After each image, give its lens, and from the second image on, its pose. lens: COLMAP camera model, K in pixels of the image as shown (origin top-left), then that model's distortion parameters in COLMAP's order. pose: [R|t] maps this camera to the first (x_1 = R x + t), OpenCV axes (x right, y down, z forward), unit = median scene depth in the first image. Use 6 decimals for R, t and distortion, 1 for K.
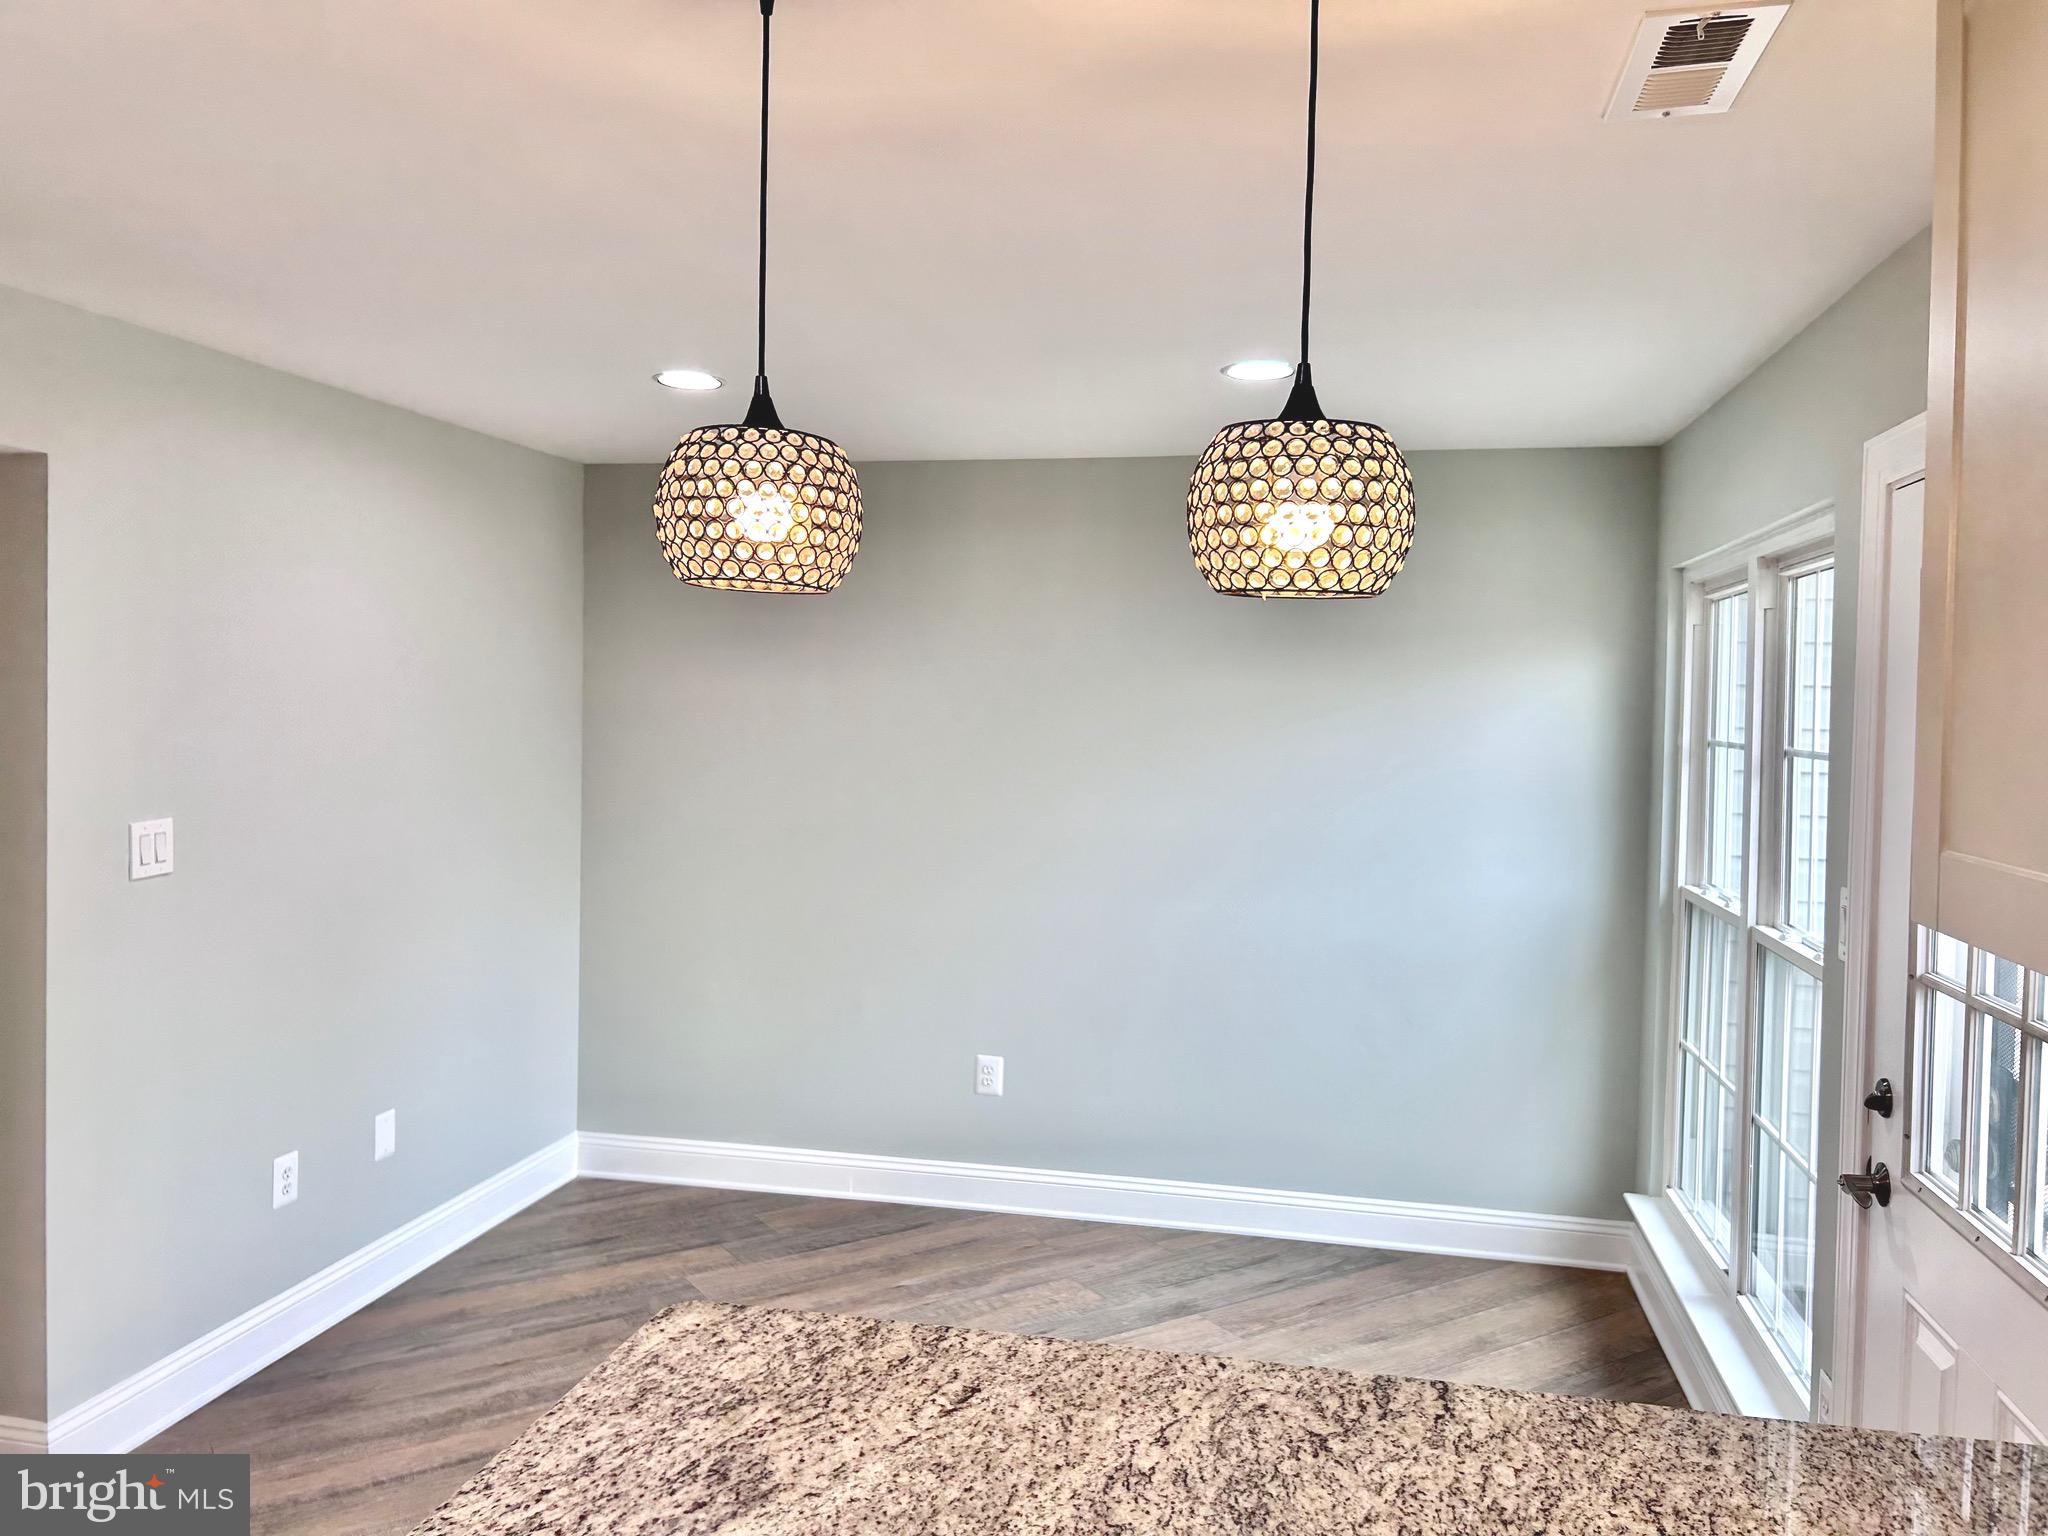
lens RADIAL K [[1539.5, 0, 1019.3], [0, 1539.5, 775.7], [0, 0, 1]] dist [0.050373, -0.057897]
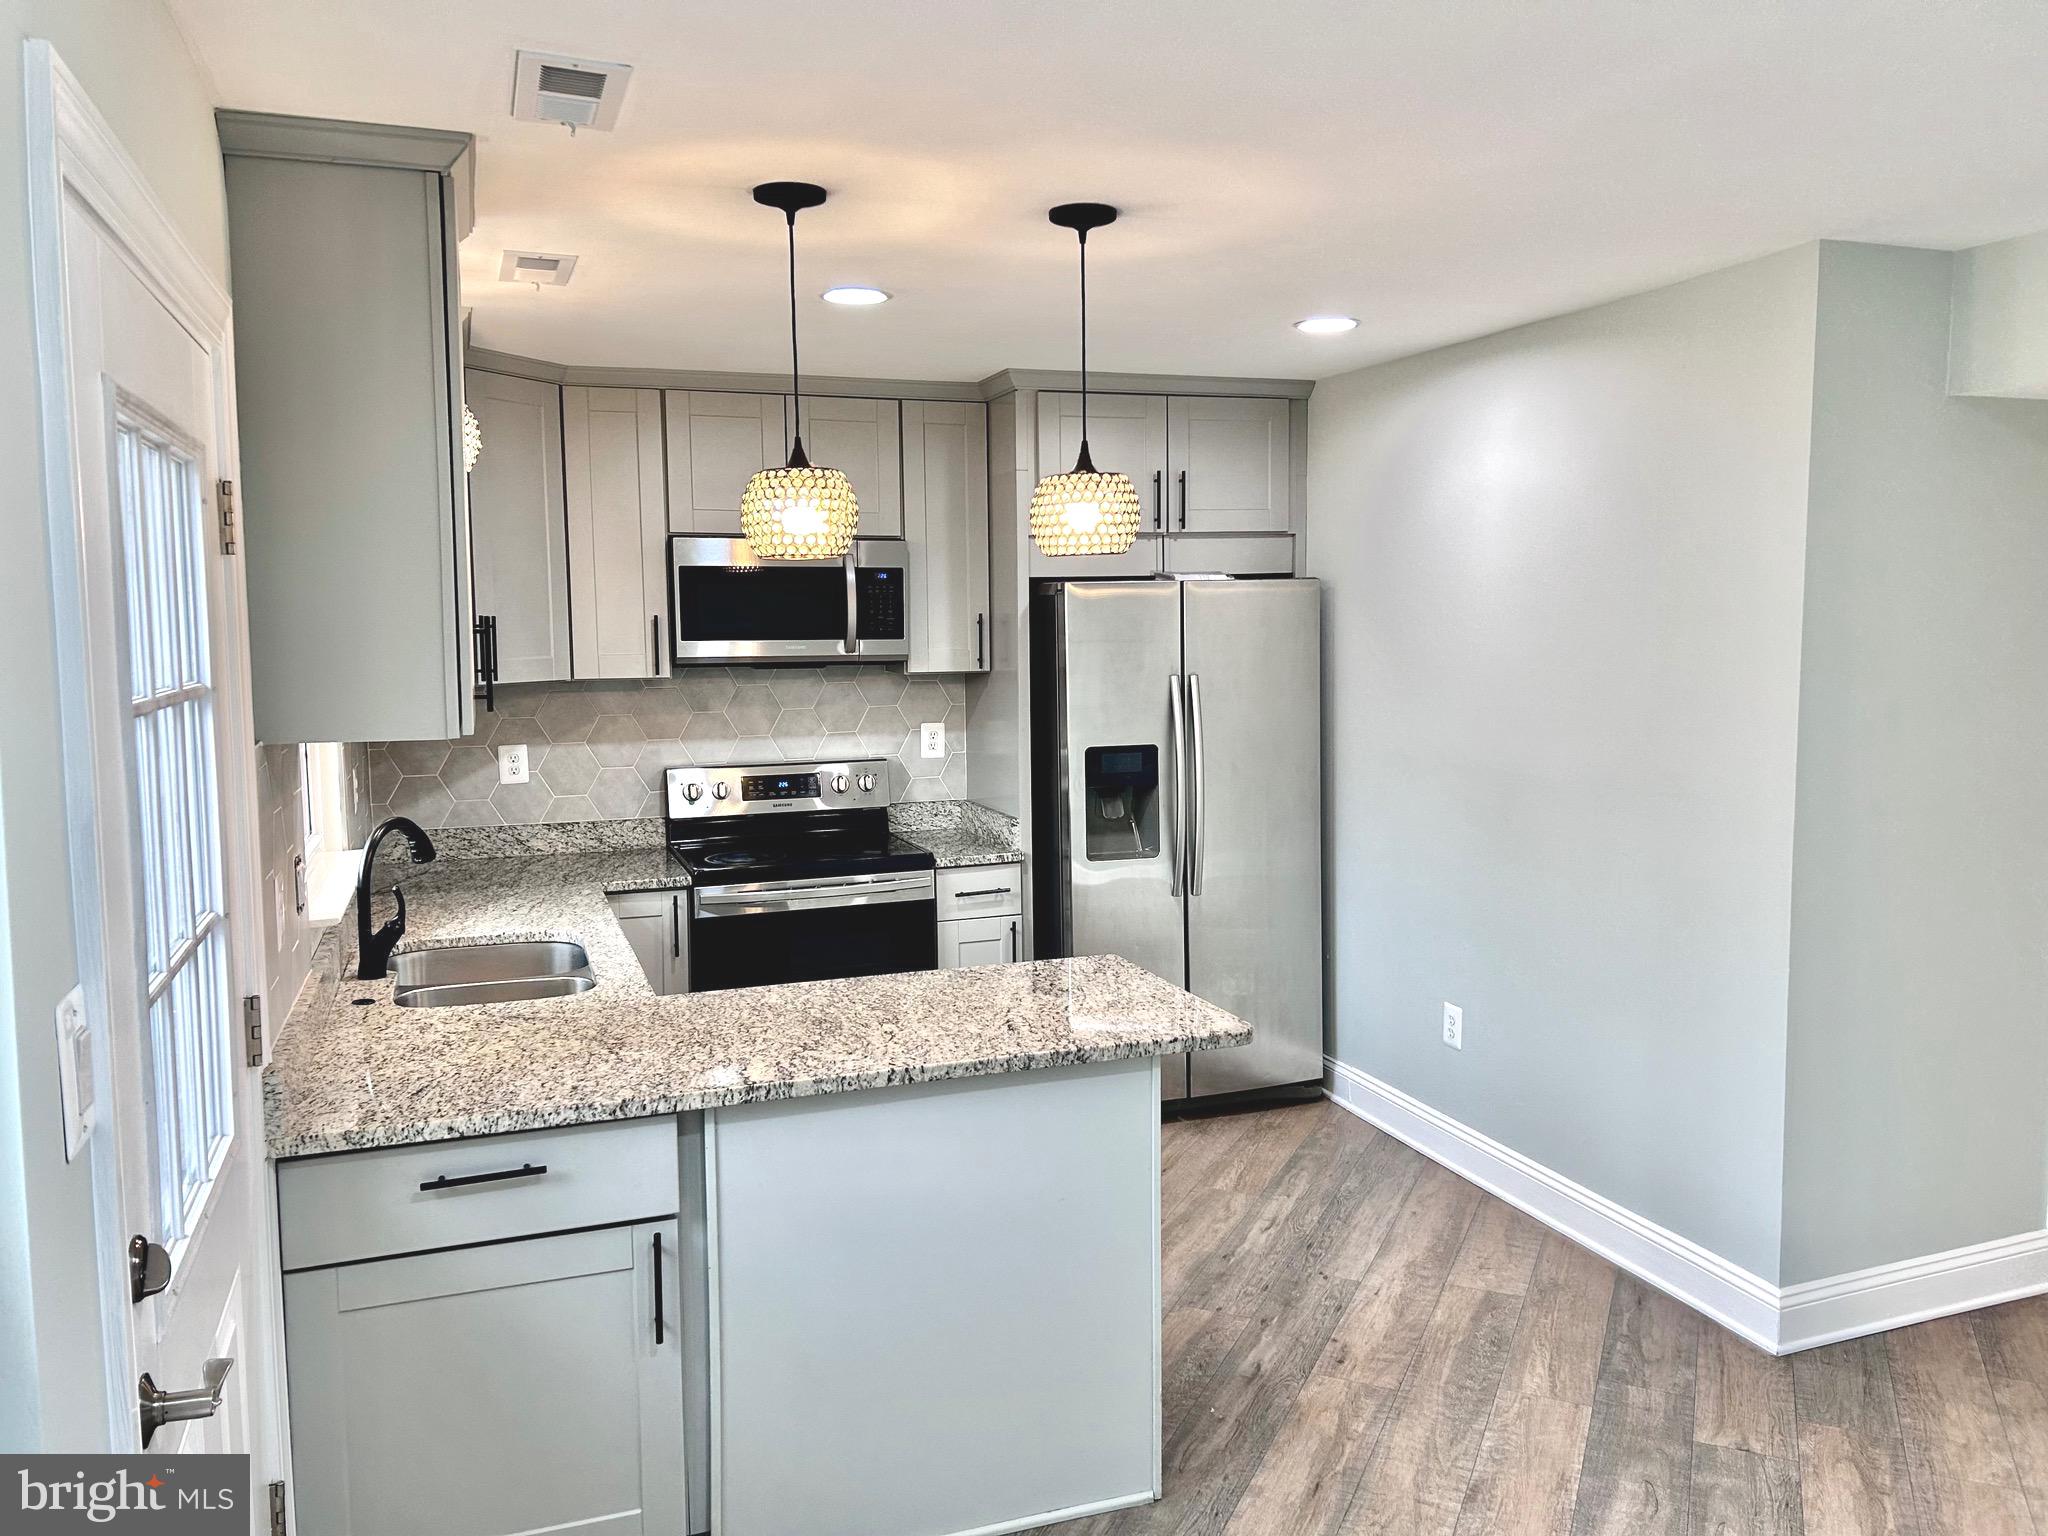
lens RADIAL K [[1539.5, 0, 1021.2], [0, 1539.5, 776.1], [0, 0, 1]] dist [0.050373, -0.057897]
pose [[-0.847534, 0.041315, -0.529131, 0.852907], [-0.035586, 0.990298, 0.134324, -0.098417], [0.529547, 0.132674, -0.837841, 2.433171]]
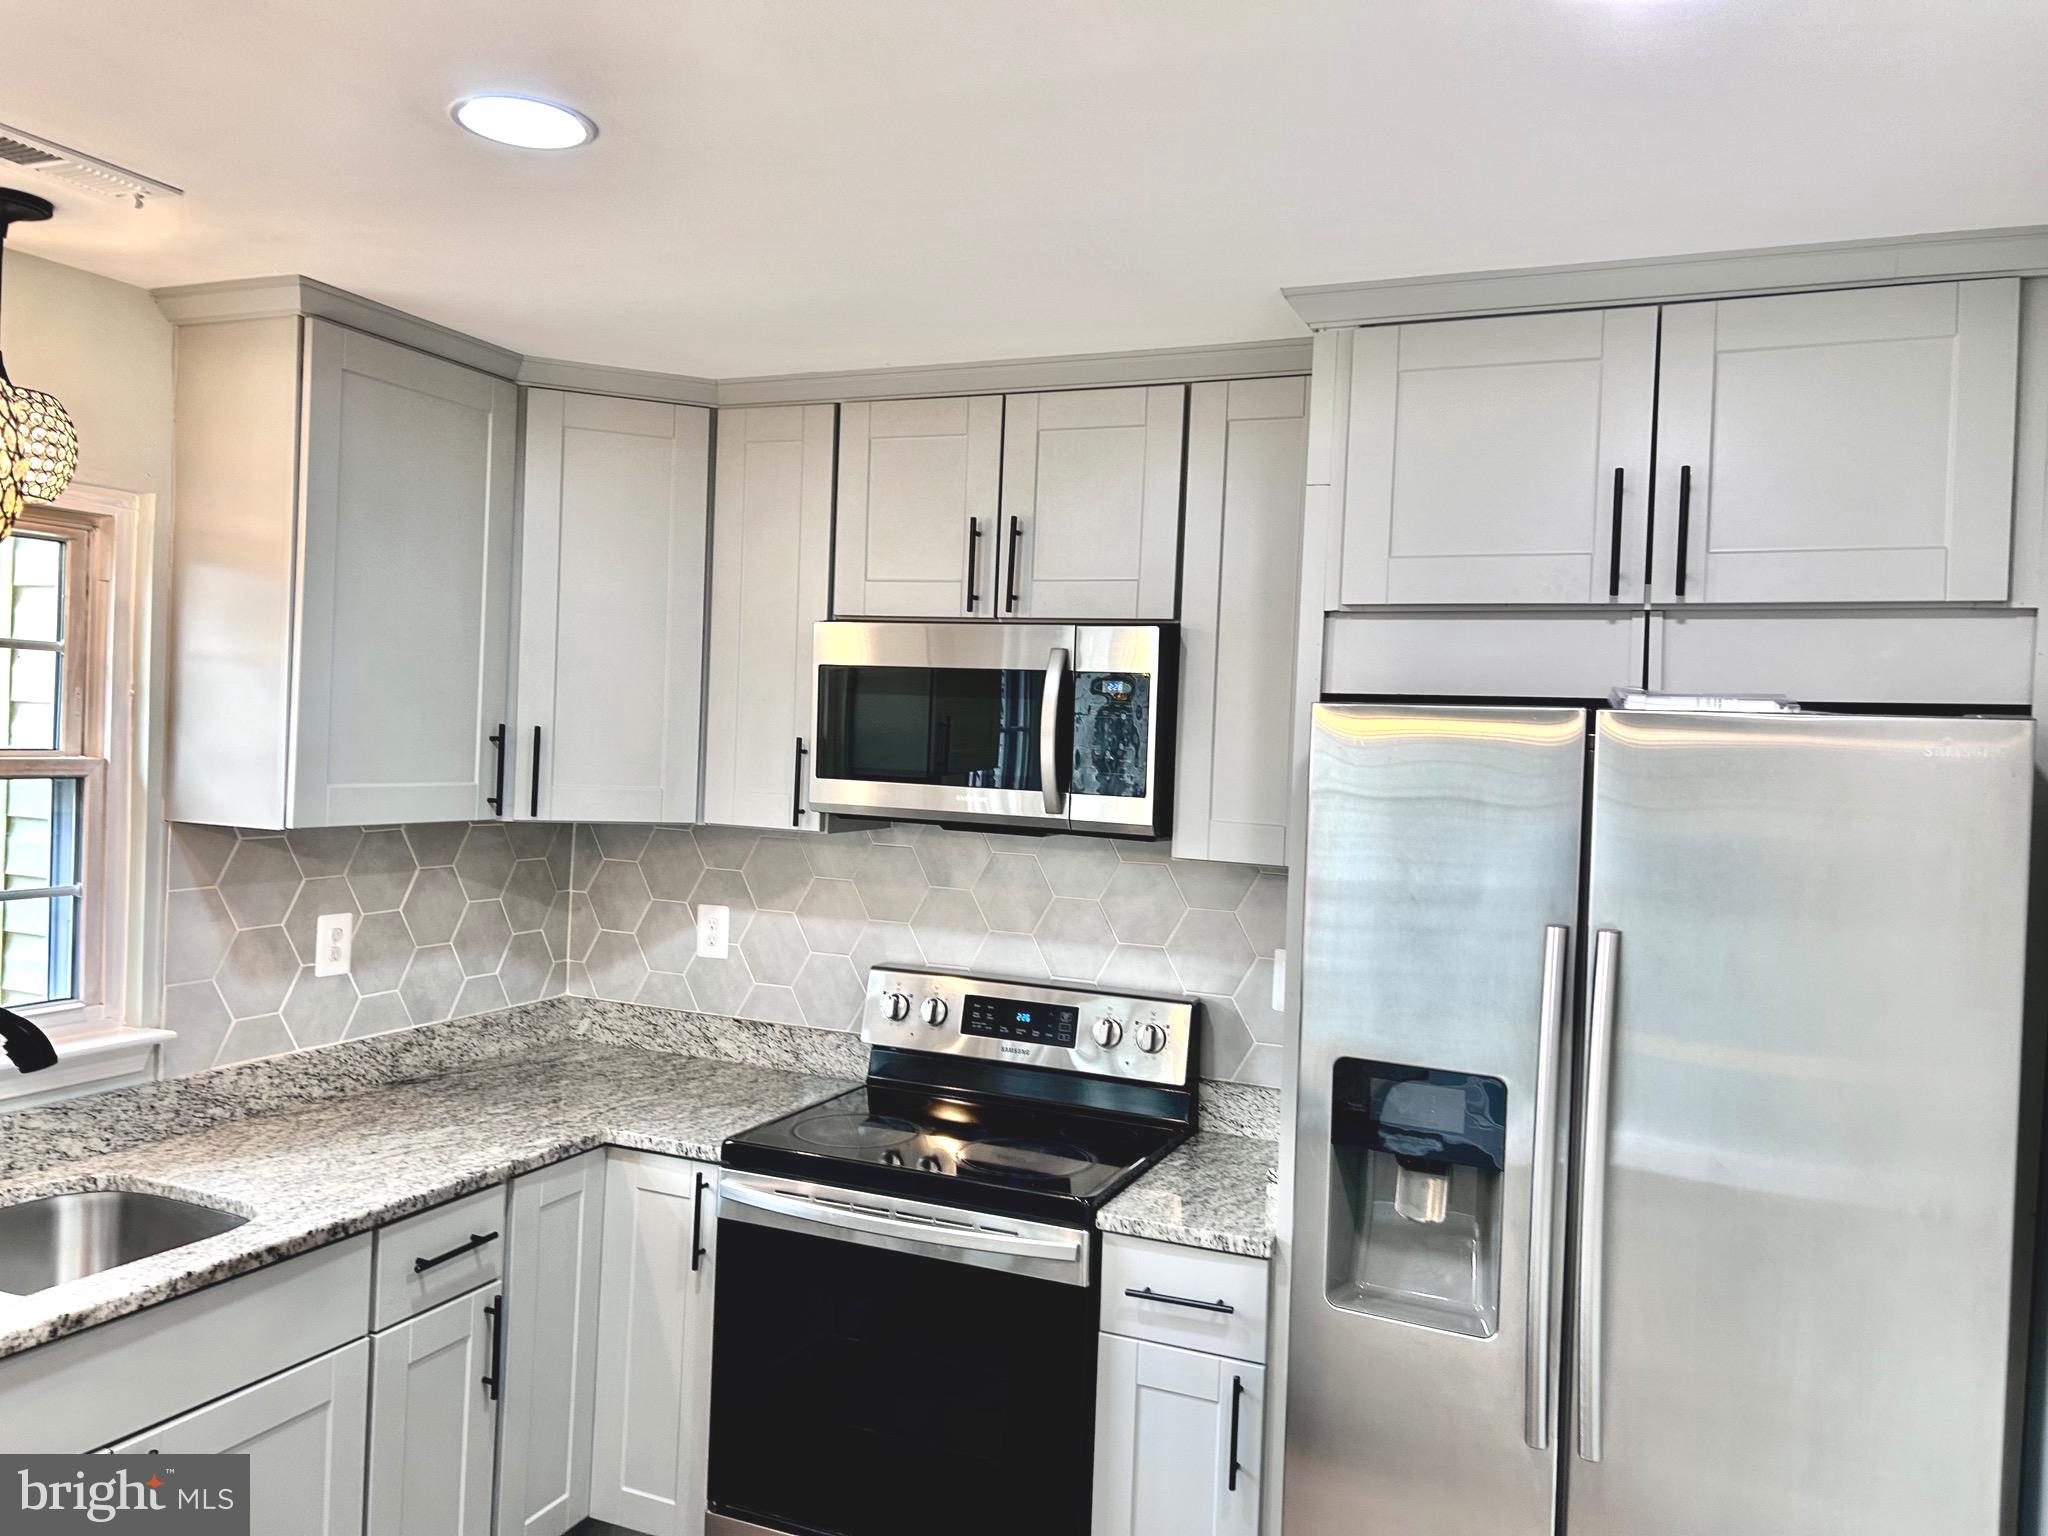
lens RADIAL K [[1539.5, 0, 1023.8], [0, 1539.5, 755.9], [0, 0, 1]] dist [0.050373, -0.057897]
pose [[-0.978093, -0.065704, 0.197527, -0.735411], [-0.052500, 0.996068, 0.071364, -0.111874], [-0.201439, 0.059431, -0.977696, 1.451822]]
